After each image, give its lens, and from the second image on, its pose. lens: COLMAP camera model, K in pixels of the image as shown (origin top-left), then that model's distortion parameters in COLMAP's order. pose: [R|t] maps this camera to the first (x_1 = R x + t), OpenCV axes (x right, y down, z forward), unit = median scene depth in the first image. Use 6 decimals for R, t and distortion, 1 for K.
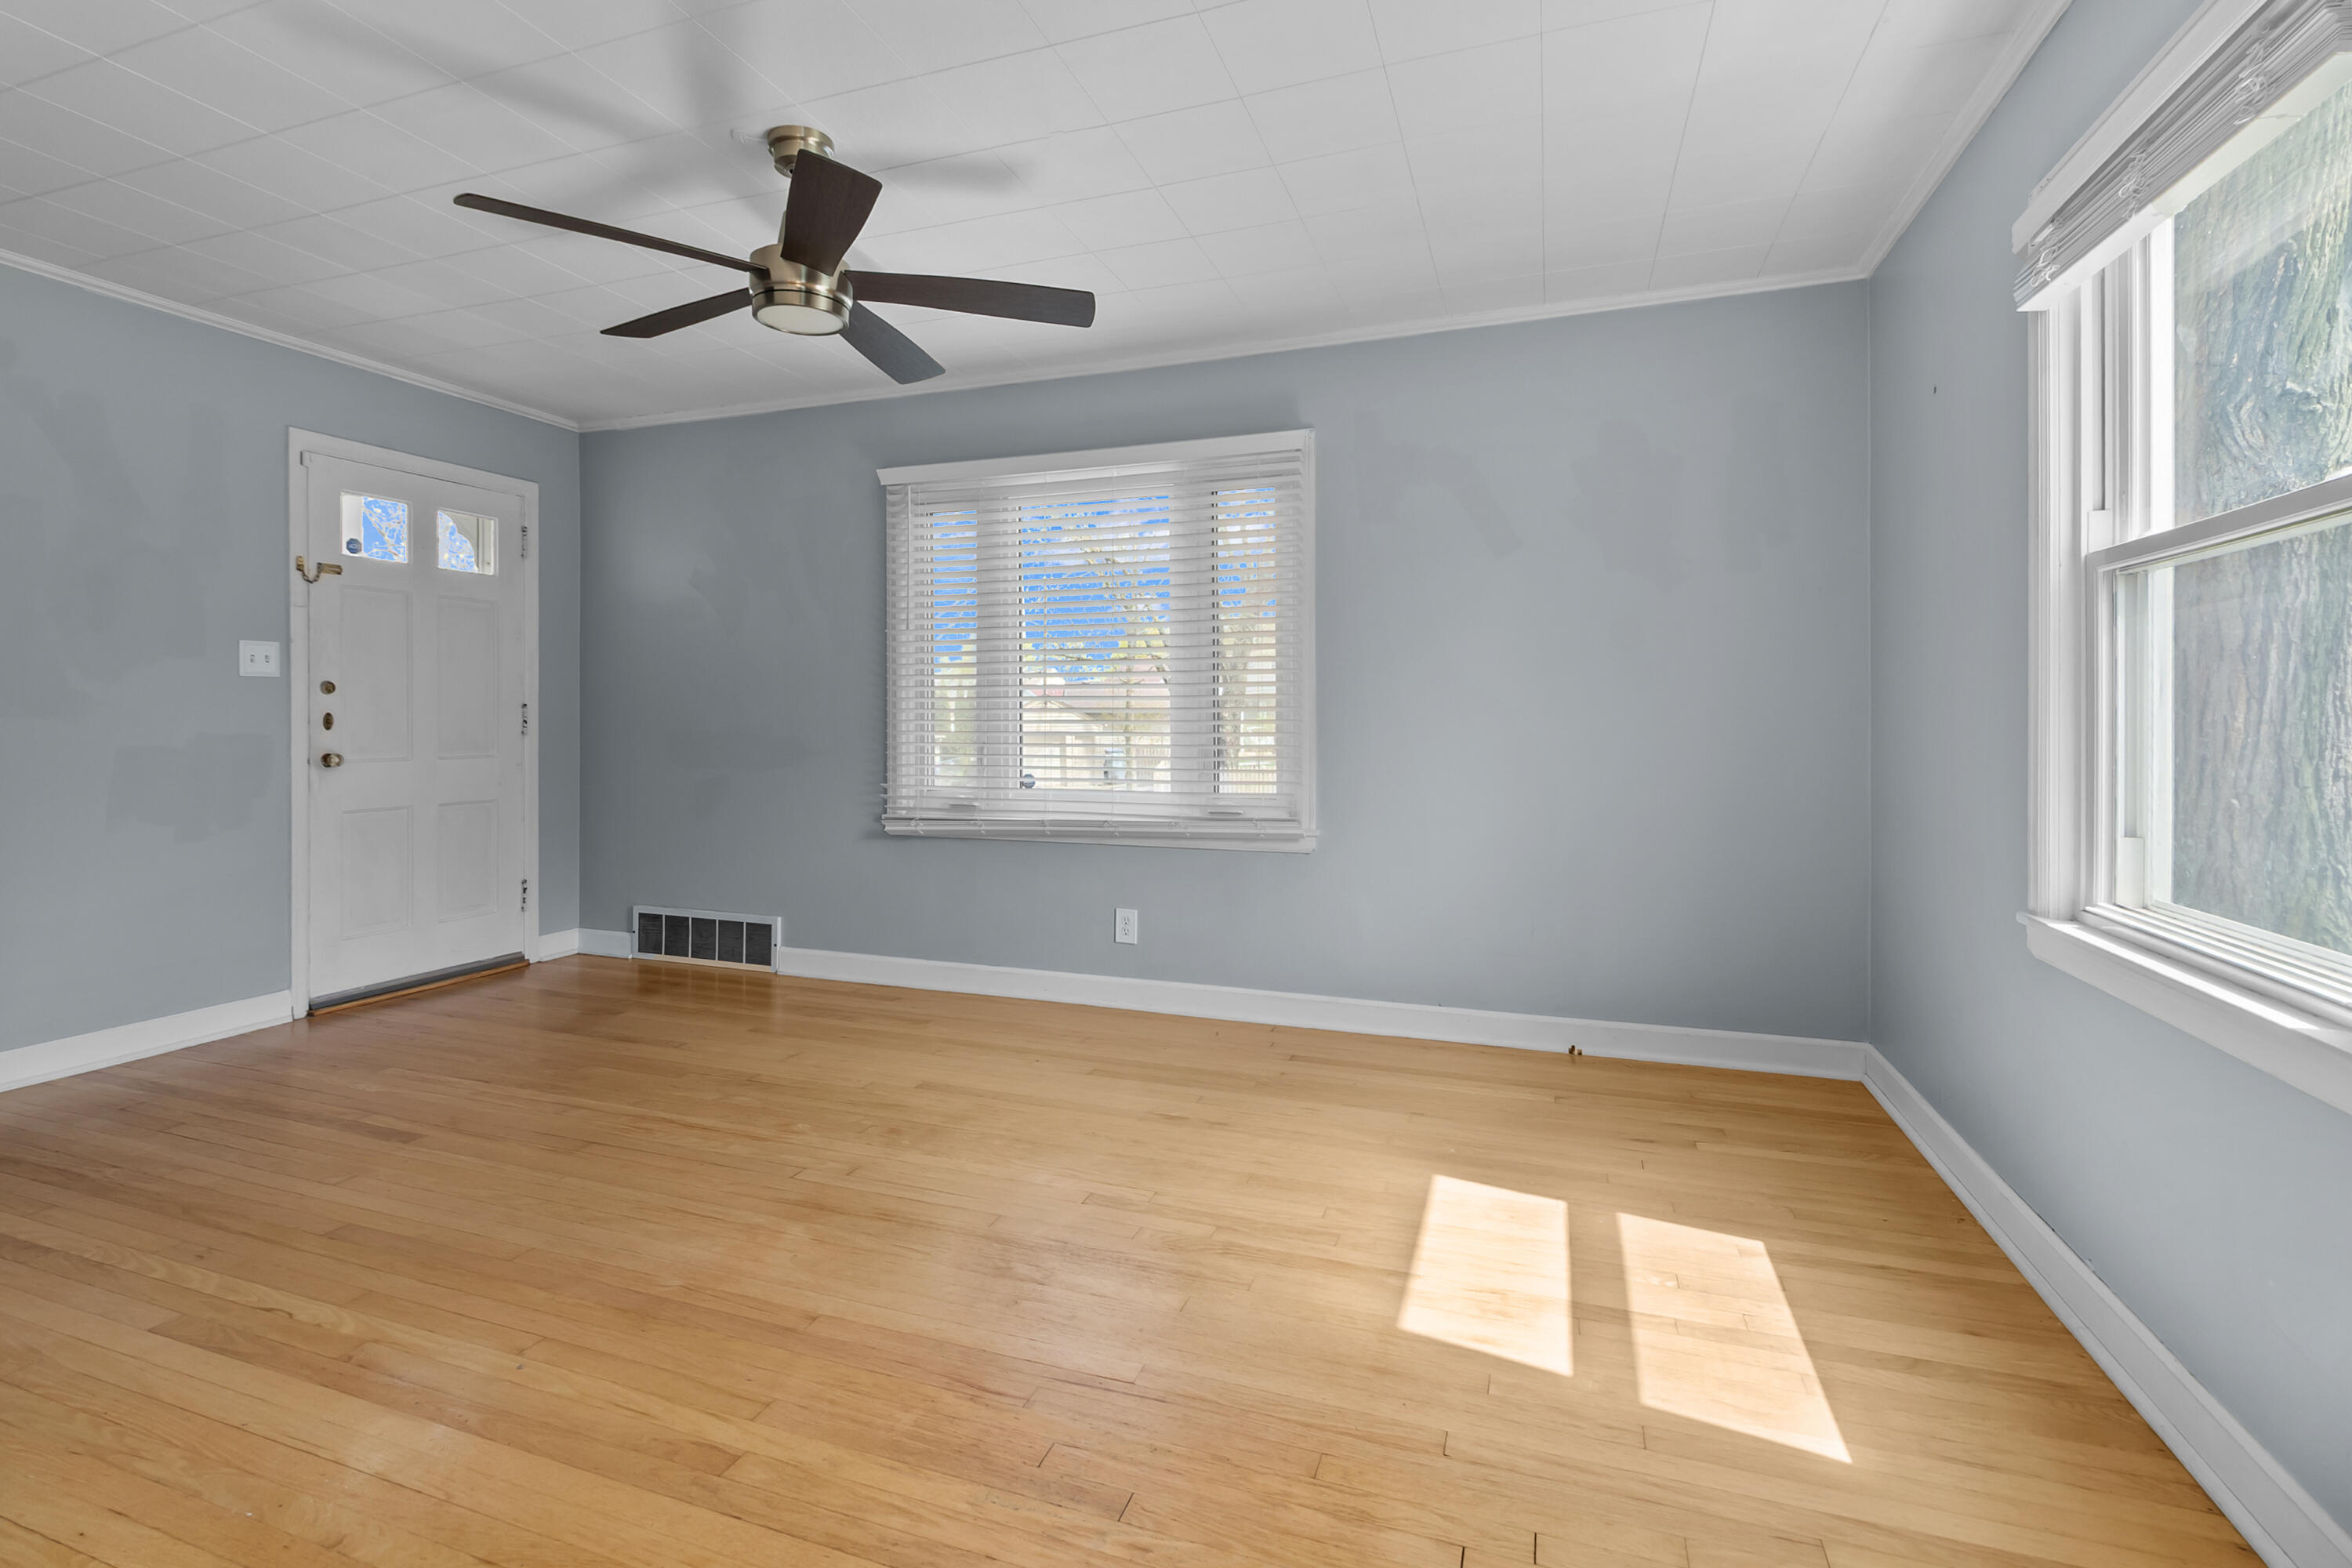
lens RADIAL K [[1108.8, 0, 1132.2], [0, 1108.8, 716.1], [0, 0, 1]] dist [-0.000914, 0.000296]
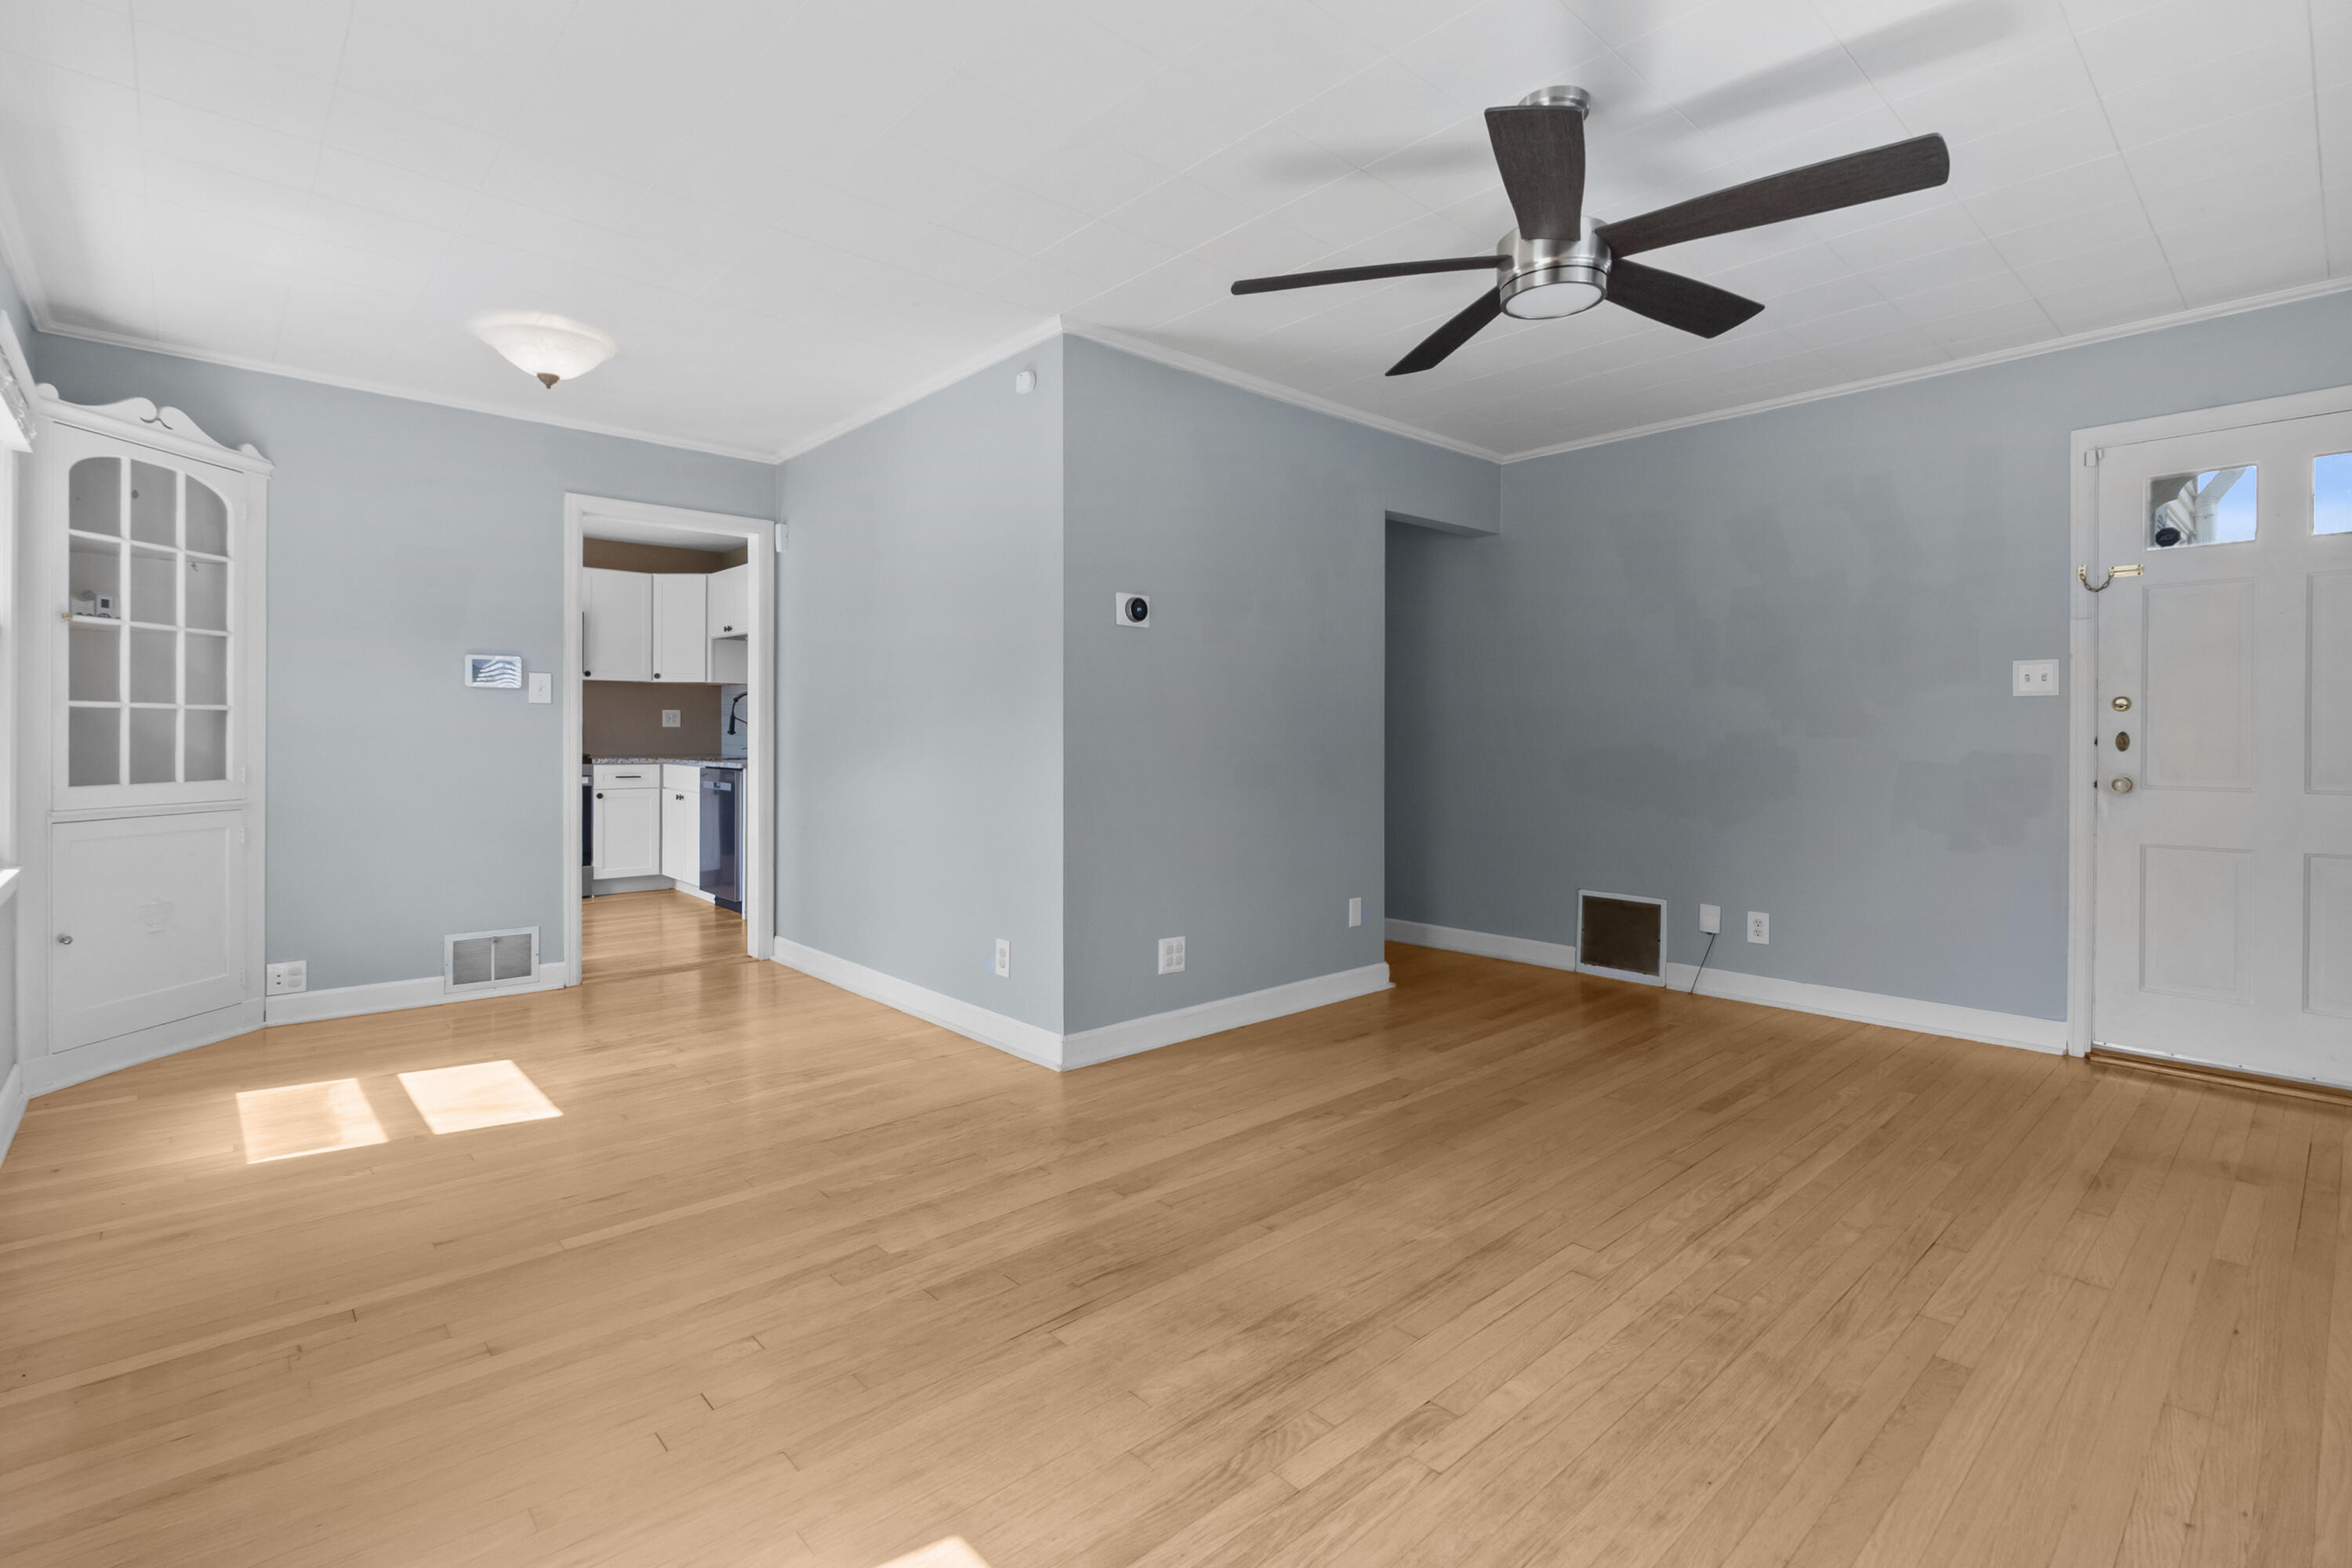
lens RADIAL K [[1108.8, 0, 1187.4], [0, 1108.8, 742.0], [0, 0, 1]] dist [-0.000914, 0.000296]
pose [[-0.458502, 0.004053, -0.888684, 0.663167], [-0.001234, 0.999986, 0.005198, 0.002232], [0.888692, 0.003480, -0.458491, 1.172714]]
